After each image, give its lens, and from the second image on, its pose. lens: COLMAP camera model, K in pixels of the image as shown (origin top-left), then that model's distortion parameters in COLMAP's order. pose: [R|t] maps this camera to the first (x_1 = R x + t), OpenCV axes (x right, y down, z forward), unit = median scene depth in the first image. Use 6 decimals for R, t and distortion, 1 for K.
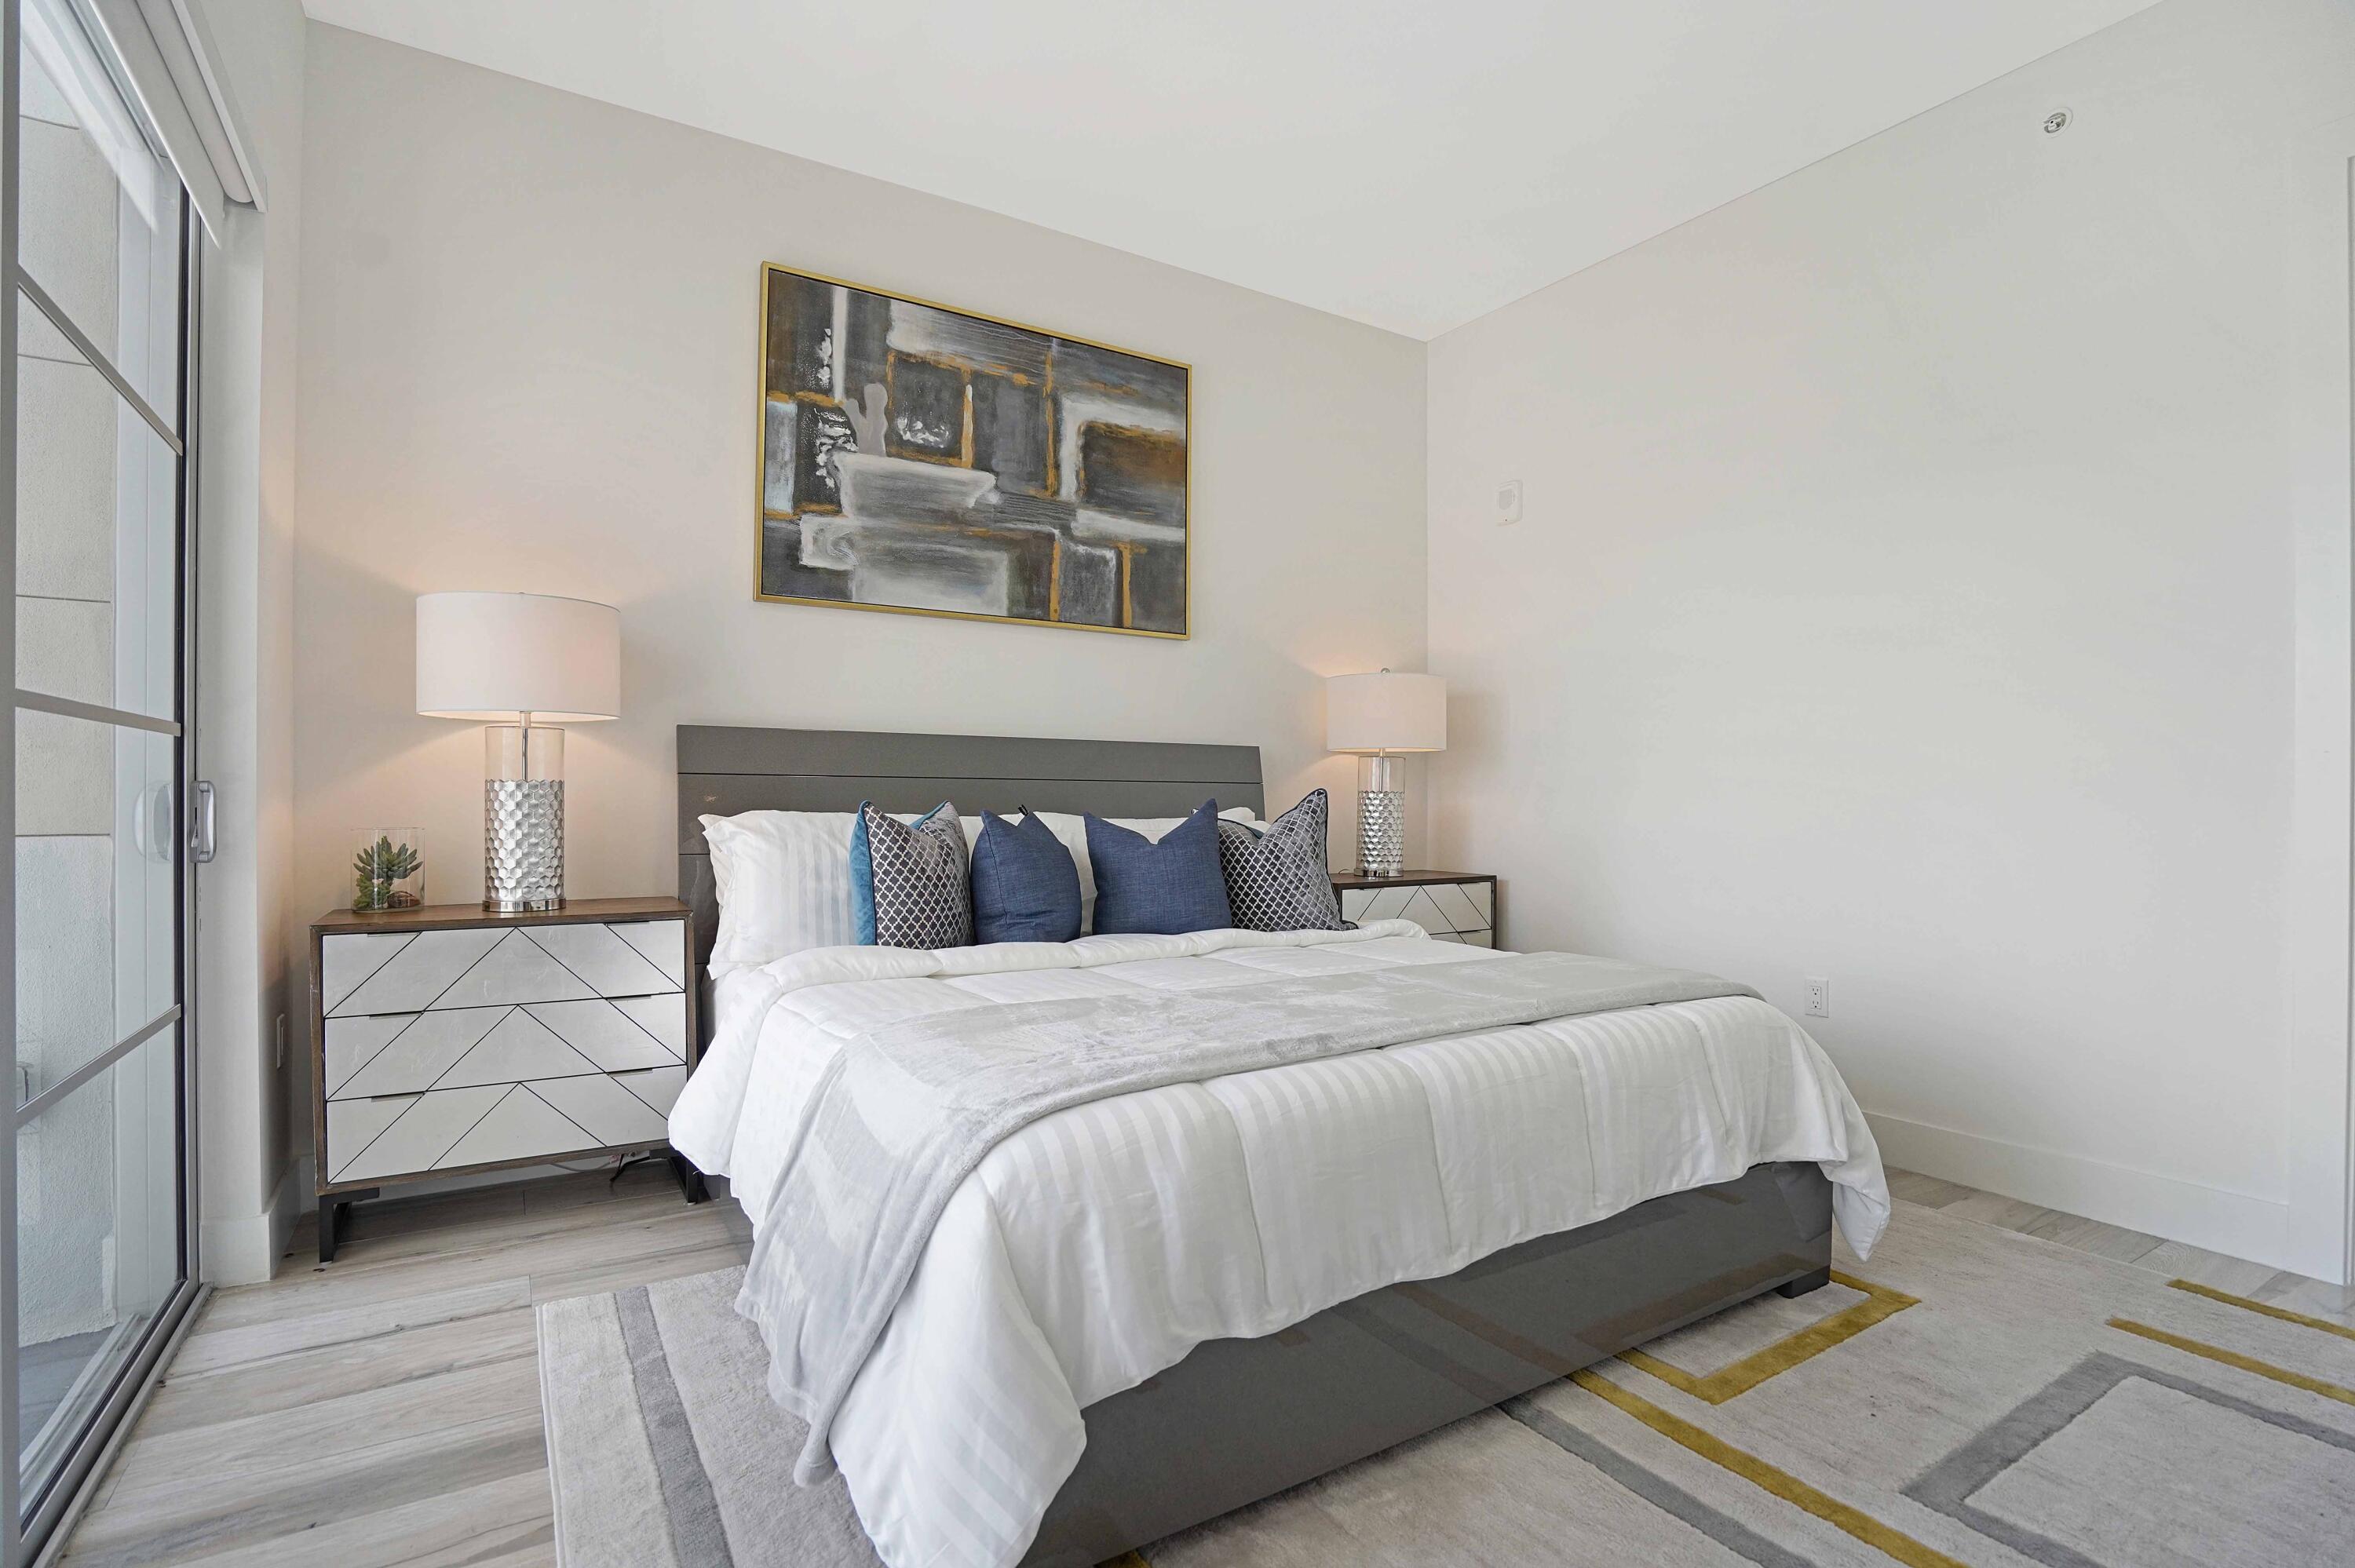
lens RADIAL K [[1129.2, 0, 1161.4], [0, 1129.2, 798.3], [0, 0, 1]] dist [-0.068085, 0.027319]
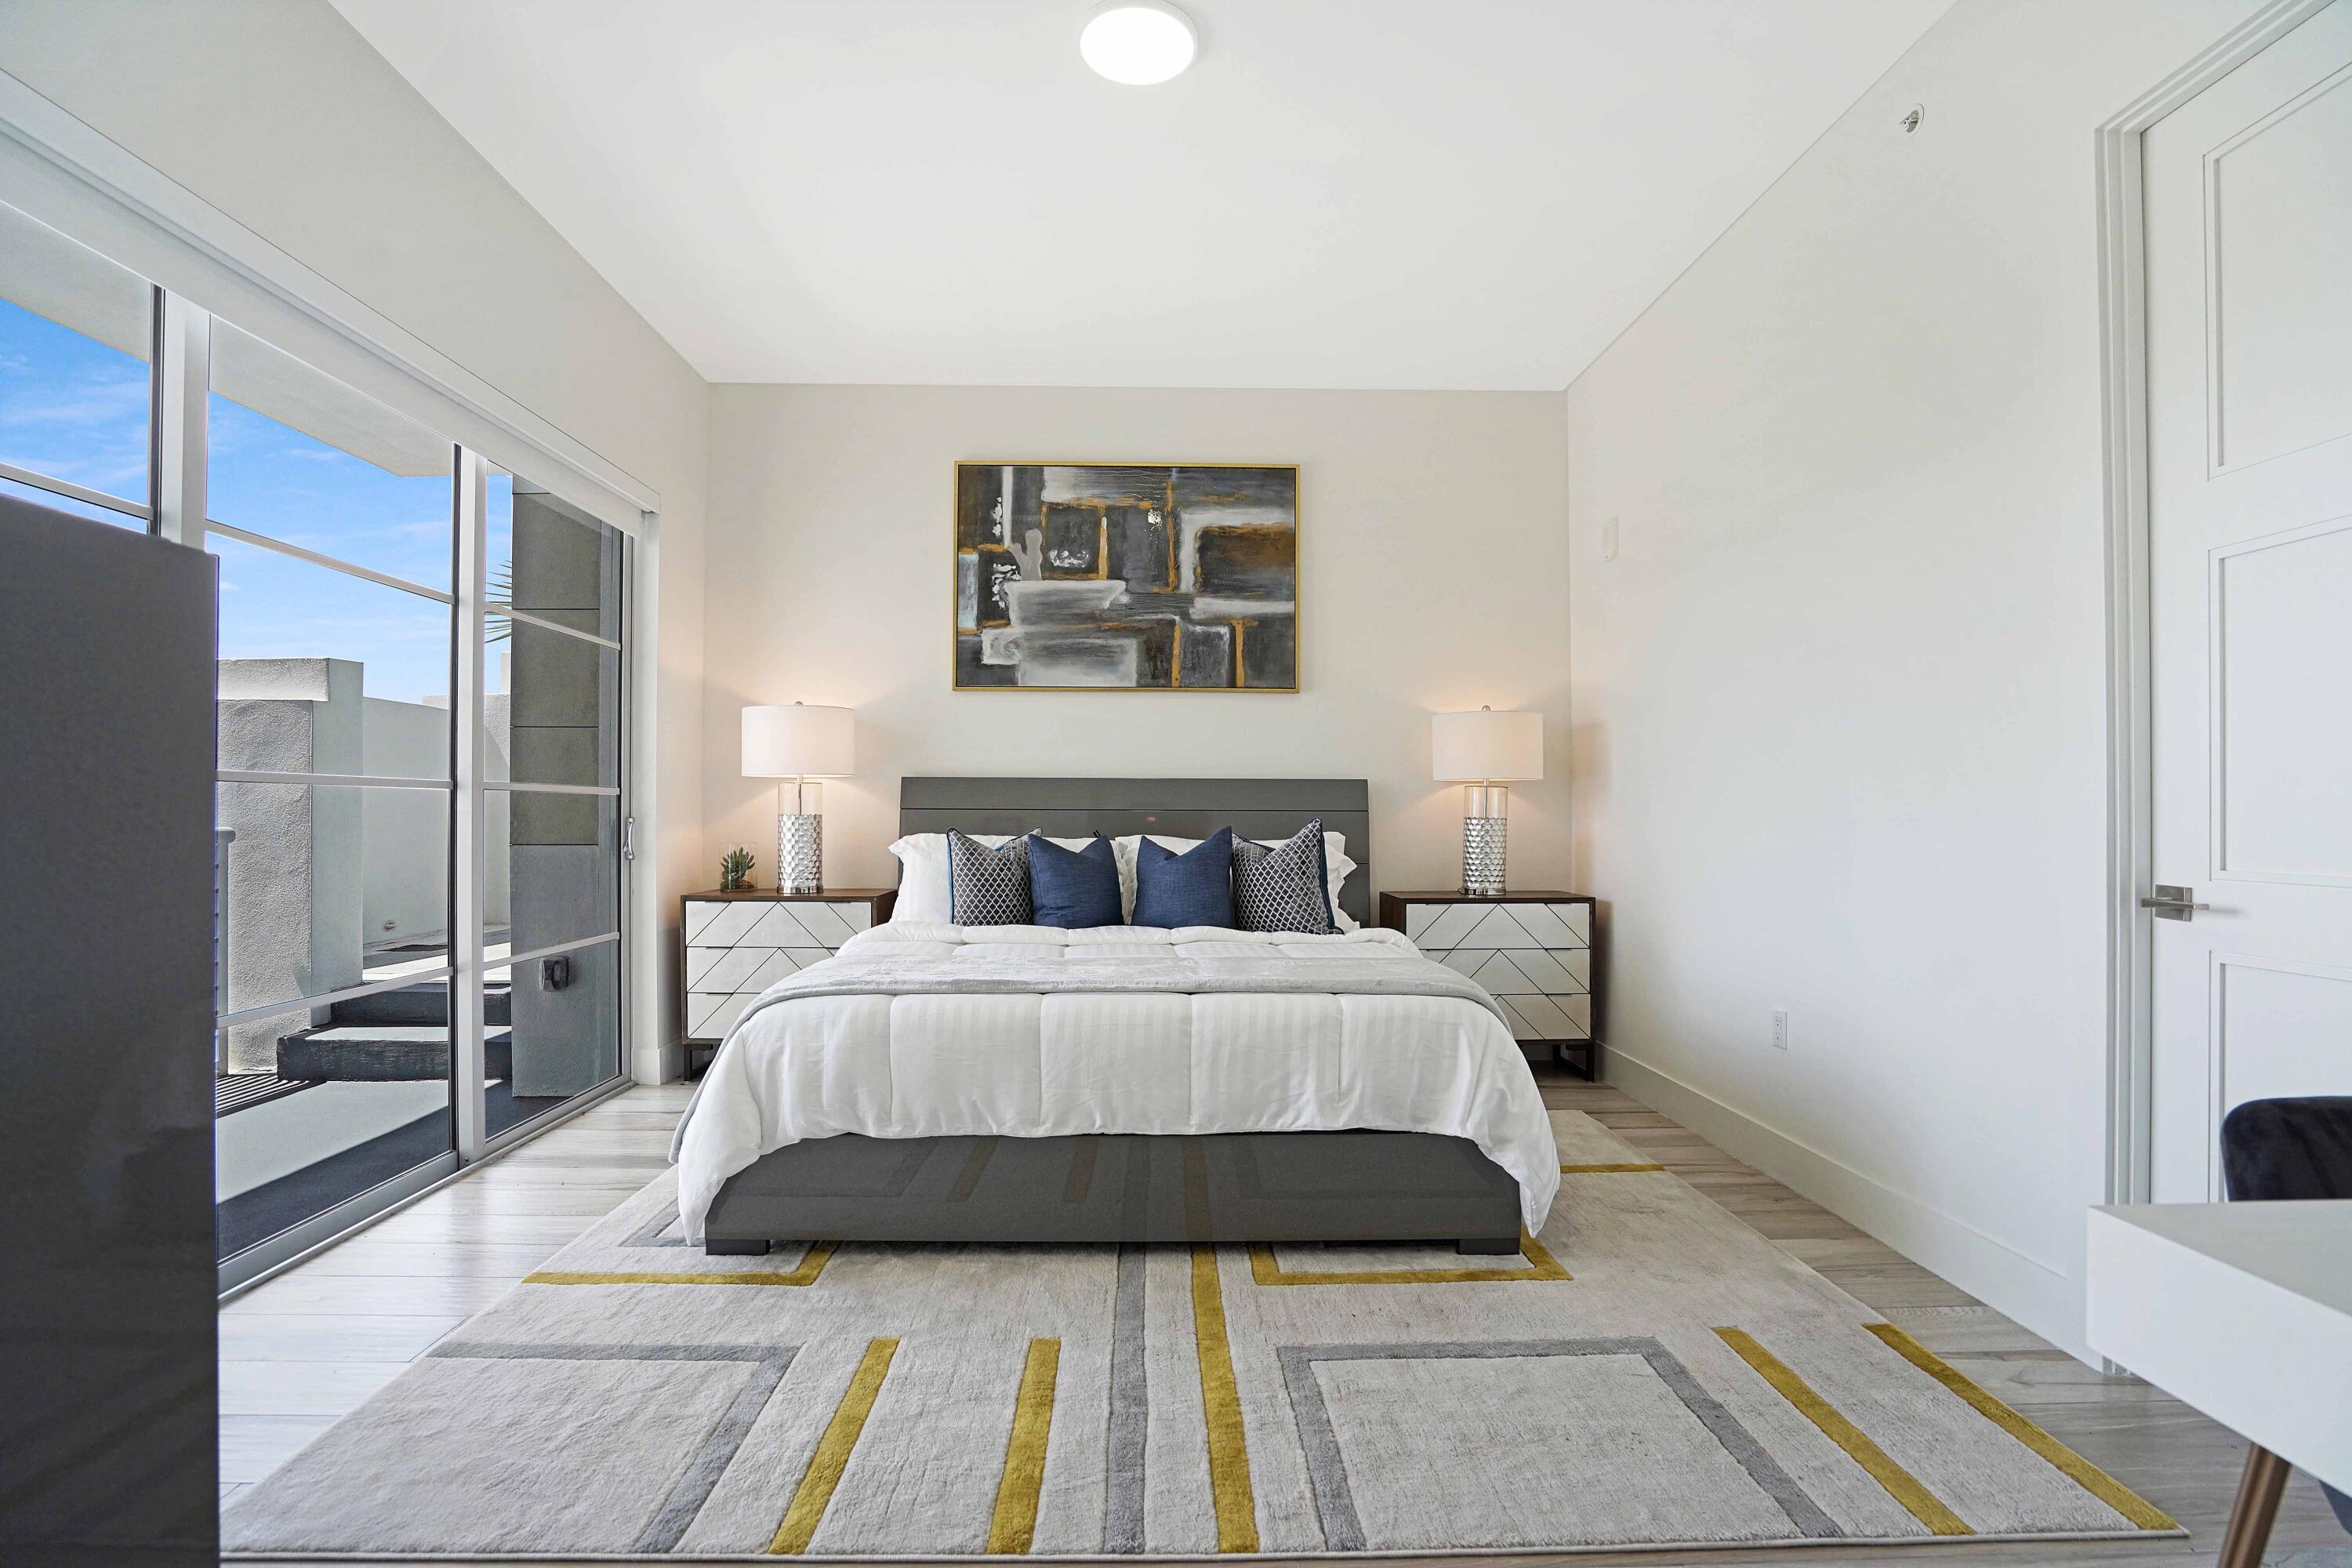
lens RADIAL K [[1127.9, 0, 1159.9], [0, 1127.9, 798.3], [0, 0, 1]] dist [-0.068085, 0.027319]
pose [[0.858740, -0.008007, -0.512349, 0.584396], [0.002238, 0.999927, -0.011876, -0.014837], [0.512407, 0.009052, 0.858695, -0.128254]]
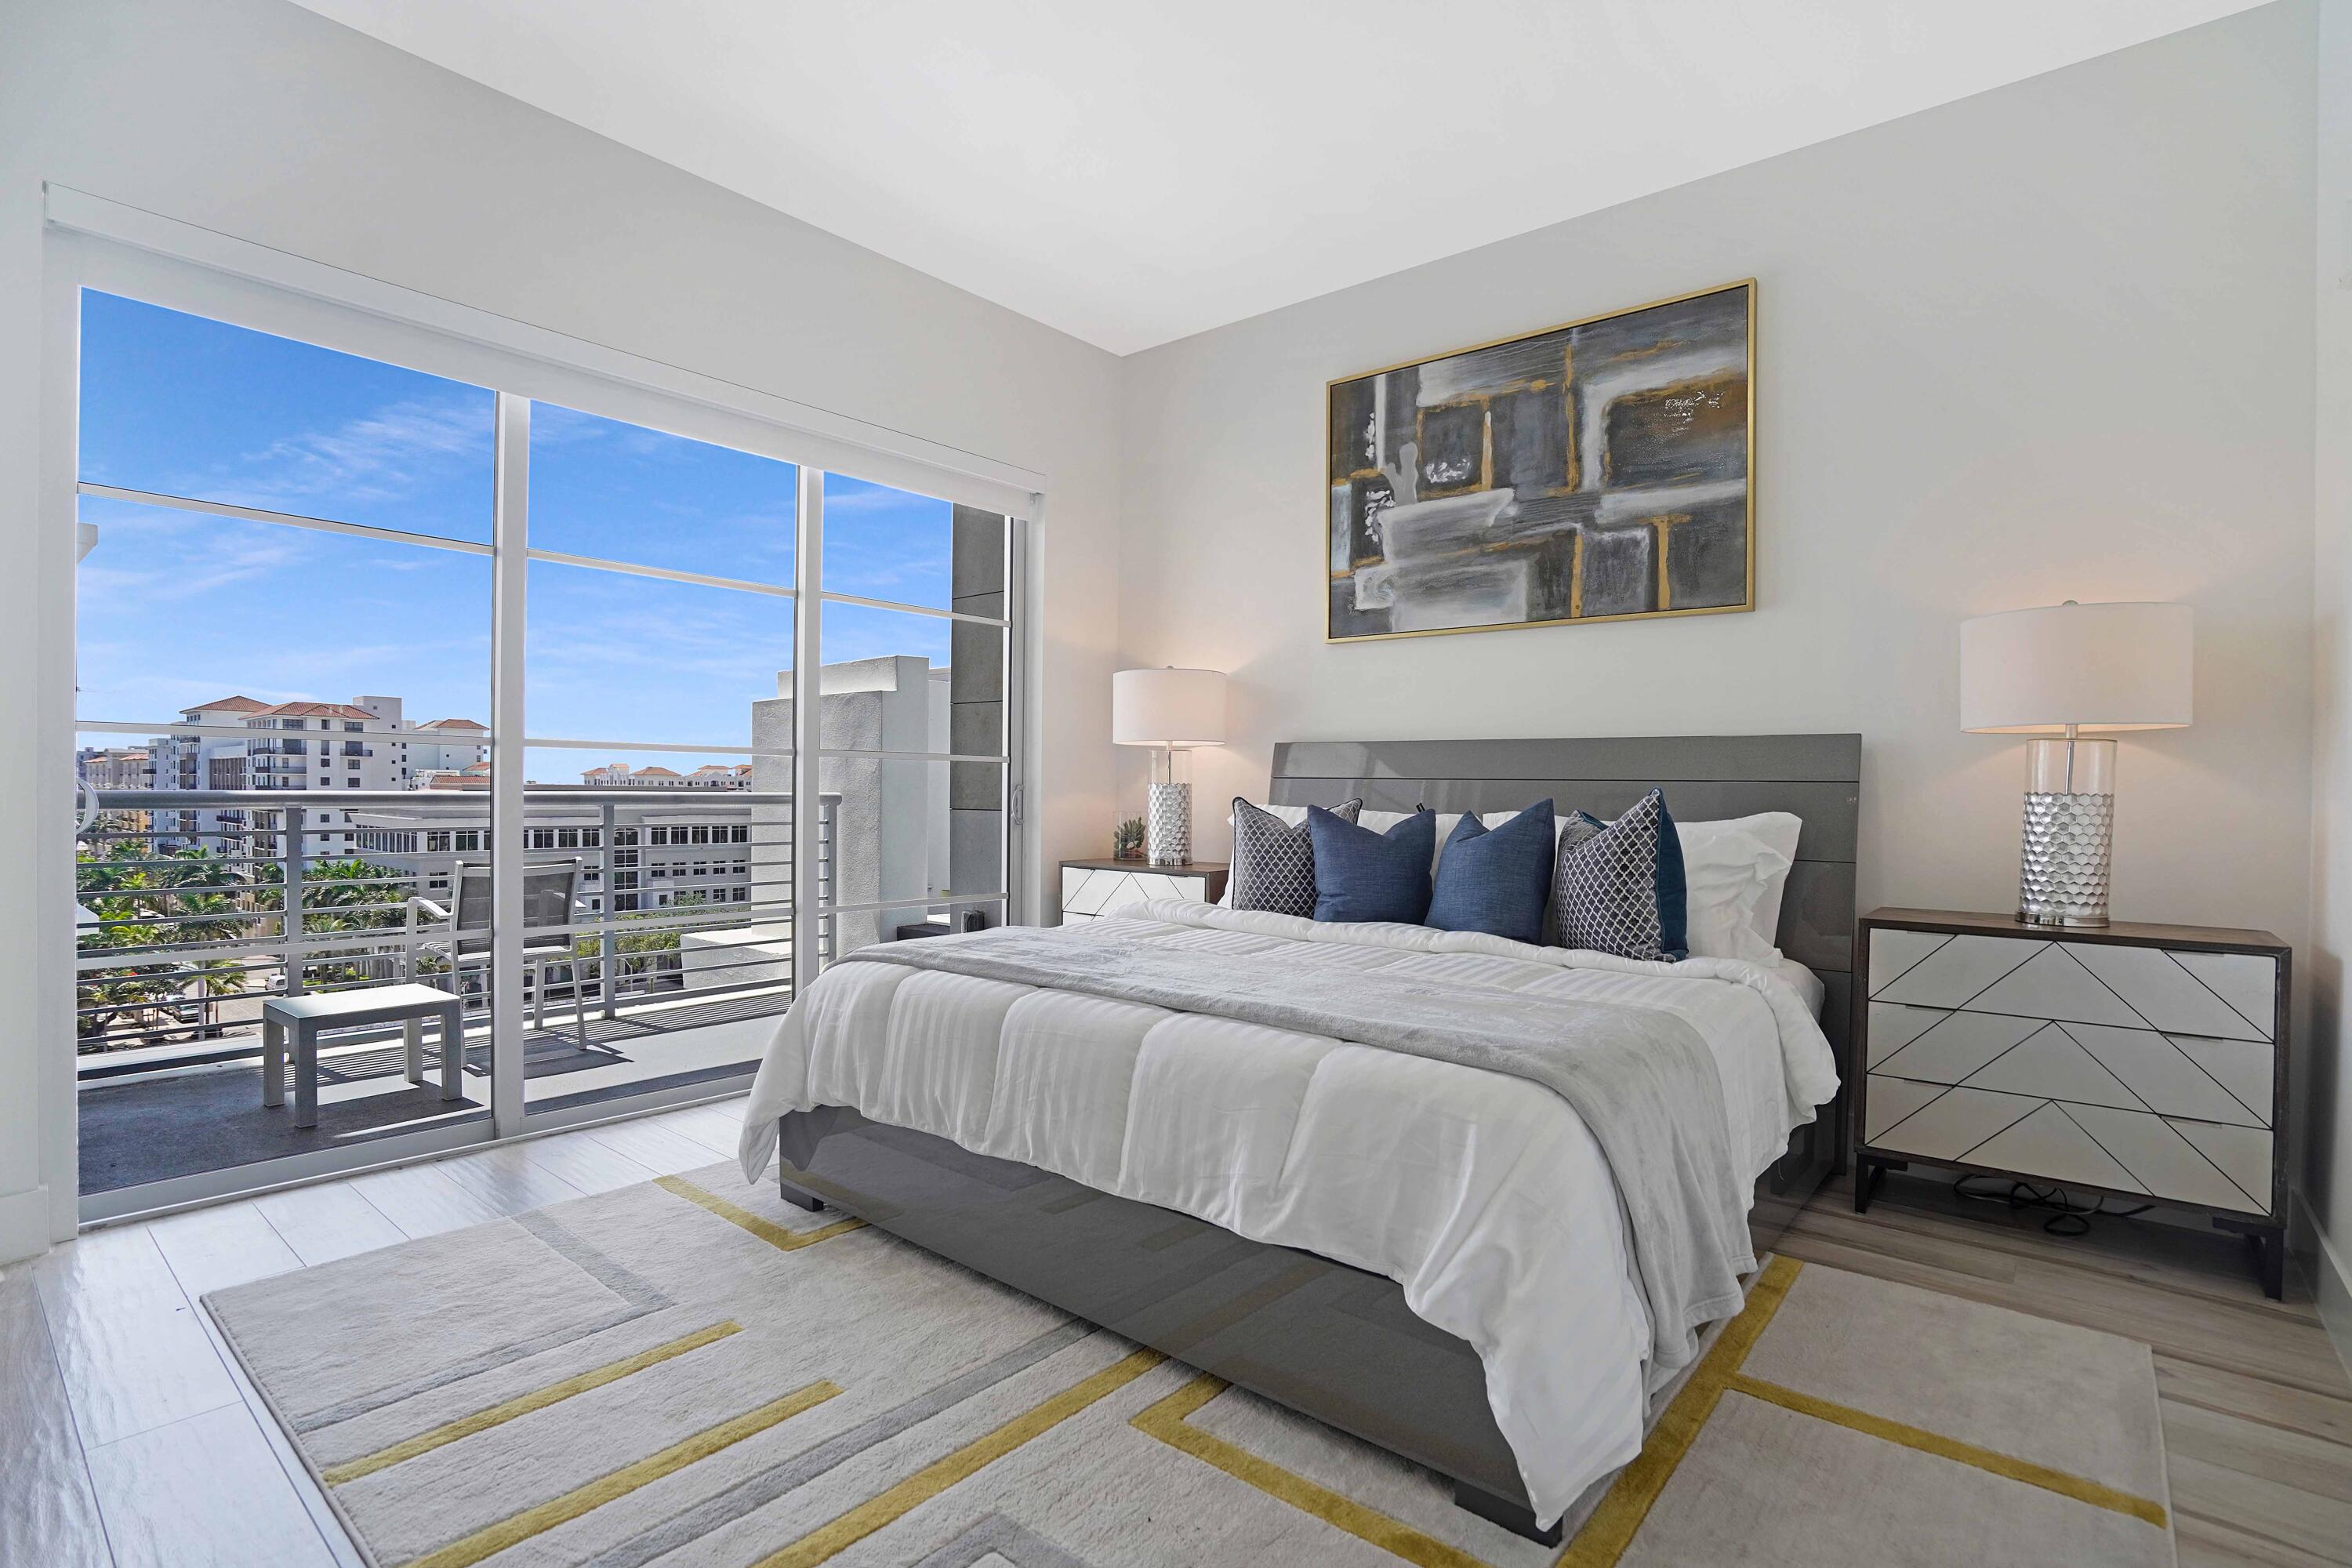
lens RADIAL K [[1127.9, 0, 1159.9], [0, 1127.9, 798.3], [0, 0, 1]] dist [-0.068085, 0.027319]
pose [[0.306414, 0.008201, -0.951863, 0.759777], [-0.009223, 0.999942, 0.005646, -0.002523], [0.951854, 0.007049, 0.306472, 0.380145]]
